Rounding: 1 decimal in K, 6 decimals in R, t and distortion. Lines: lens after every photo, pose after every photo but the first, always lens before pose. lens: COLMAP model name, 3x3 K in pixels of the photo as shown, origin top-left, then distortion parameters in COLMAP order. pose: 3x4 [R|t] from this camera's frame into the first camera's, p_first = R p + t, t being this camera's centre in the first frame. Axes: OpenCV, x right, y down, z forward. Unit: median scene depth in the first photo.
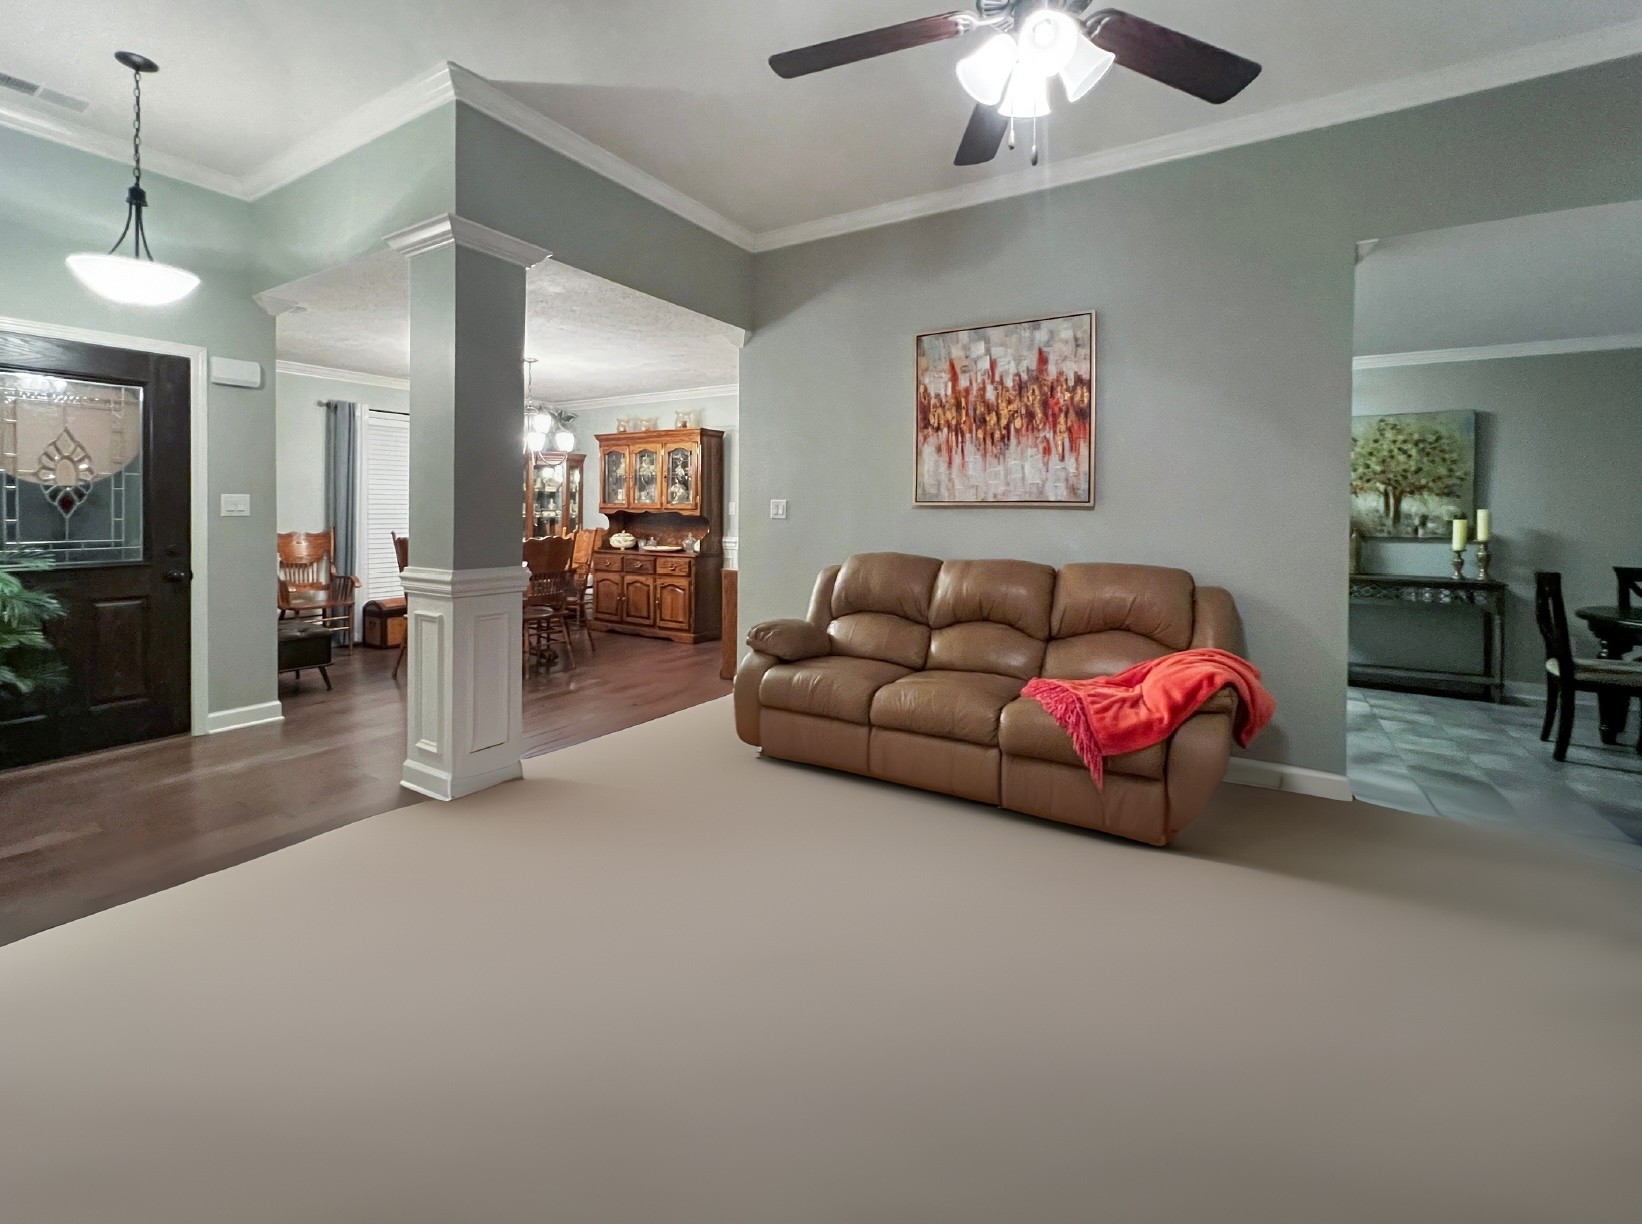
lens RADIAL K [[703.9, 0, 827.1], [0, 703.9, 599.2], [0, 0, 1]] dist [0.002949, 0.000252]
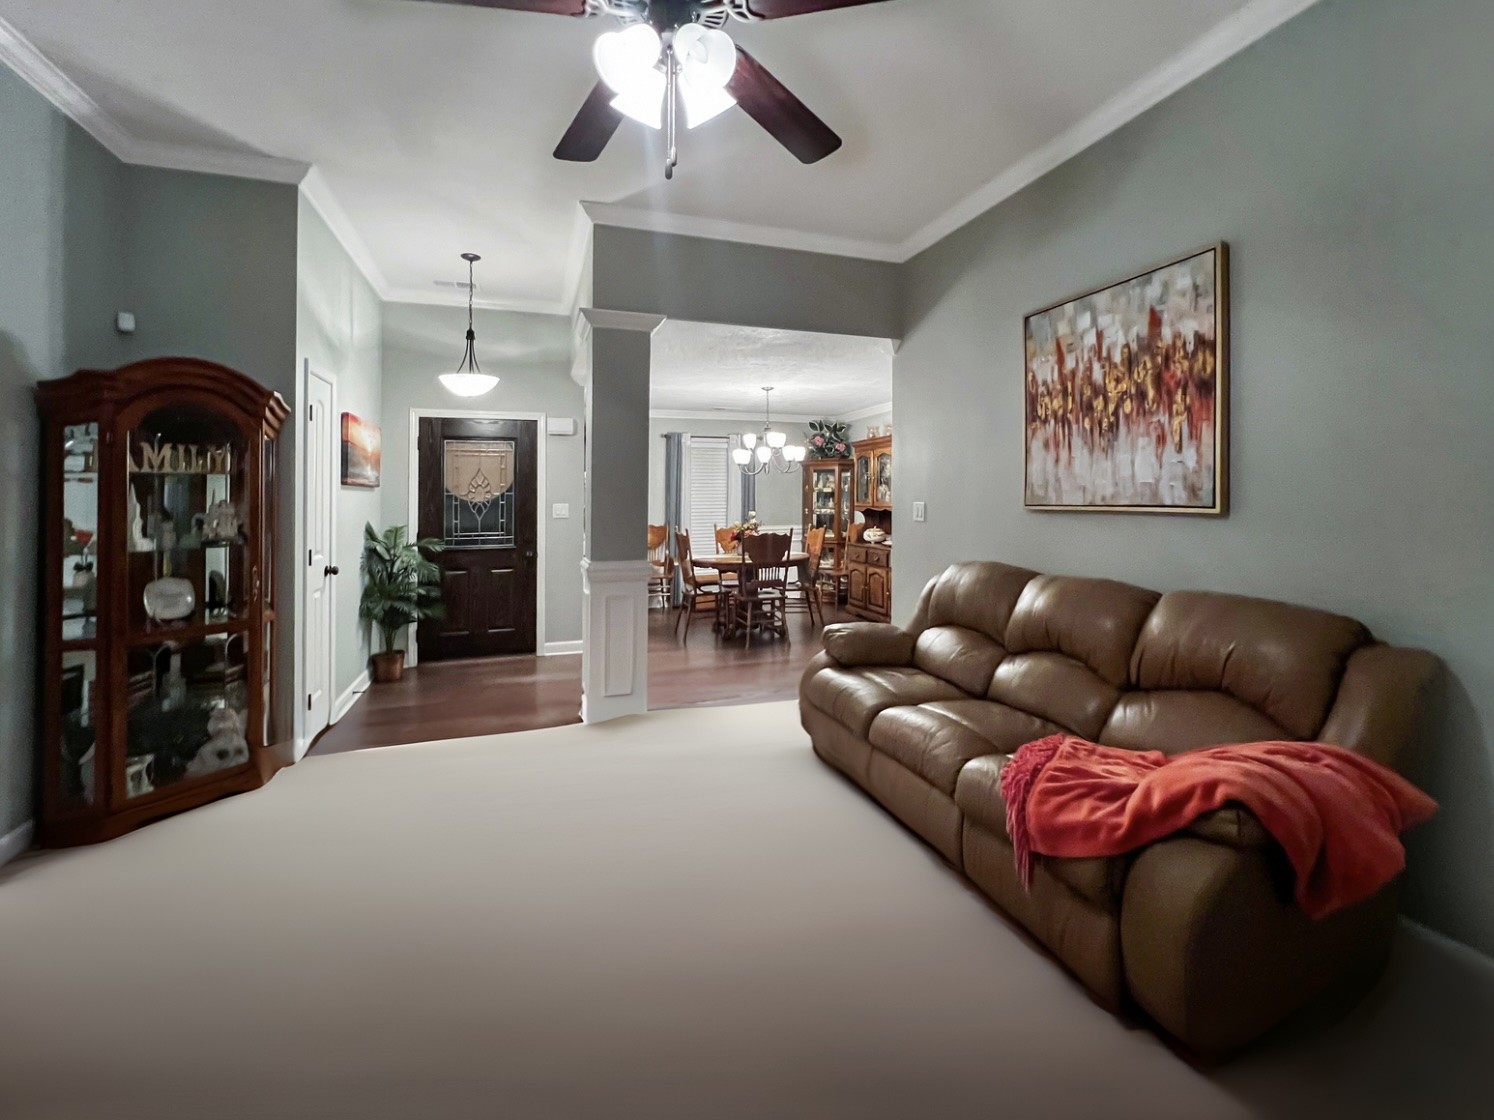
lens RADIAL K [[648.5, 0, 747.5], [0, 648.5, 564.4], [0, 0, 1]] dist [0.003264, 0.000302]
pose [[0.767607, 0.051929, -0.638814, 0.412507], [-0.068389, 0.997658, -0.001077, -0.044485], [0.637262, 0.044515, 0.769360, 0.179278]]
